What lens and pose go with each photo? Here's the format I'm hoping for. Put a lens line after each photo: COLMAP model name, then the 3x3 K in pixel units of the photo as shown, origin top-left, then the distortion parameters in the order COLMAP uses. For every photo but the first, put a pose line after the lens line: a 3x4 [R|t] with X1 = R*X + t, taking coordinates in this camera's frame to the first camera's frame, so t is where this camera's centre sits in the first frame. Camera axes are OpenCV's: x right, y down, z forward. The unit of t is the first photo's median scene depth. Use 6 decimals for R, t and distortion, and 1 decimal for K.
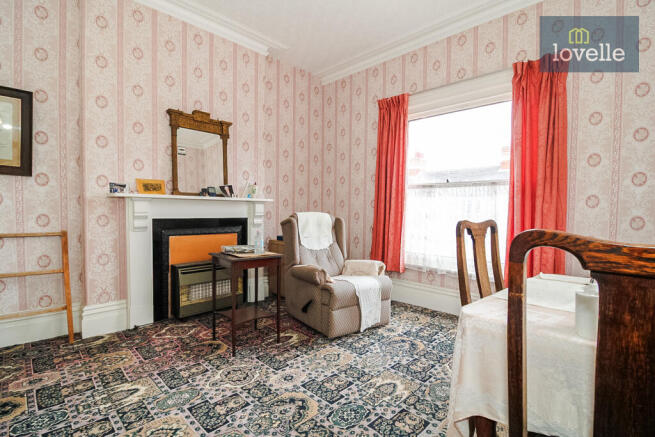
lens RADIAL K [[321.2, 0, 328.0], [0, 321.2, 223.7], [0, 0, 1]] dist [-0.032235, -0.000347]
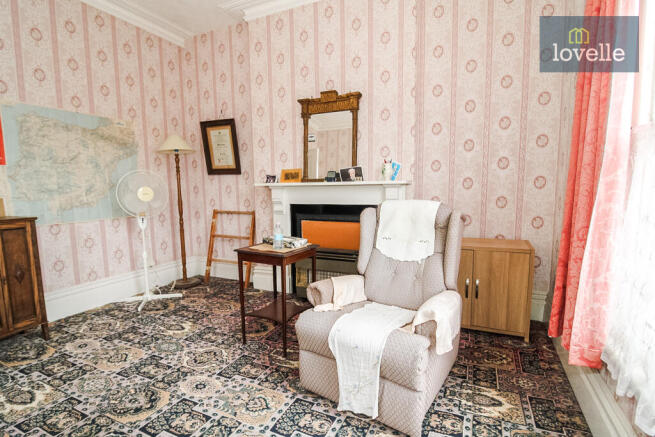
lens RADIAL K [[319.2, 0, 329.0], [0, 319.2, 226.8], [0, 0, 1]] dist [-0.031088, -0.000848]
pose [[0.333024, 0.103091, -0.937266, 0.730396], [-0.015586, 0.994471, 0.103845, -0.070706], [0.942789, -0.019975, 0.332790, 0.949403]]
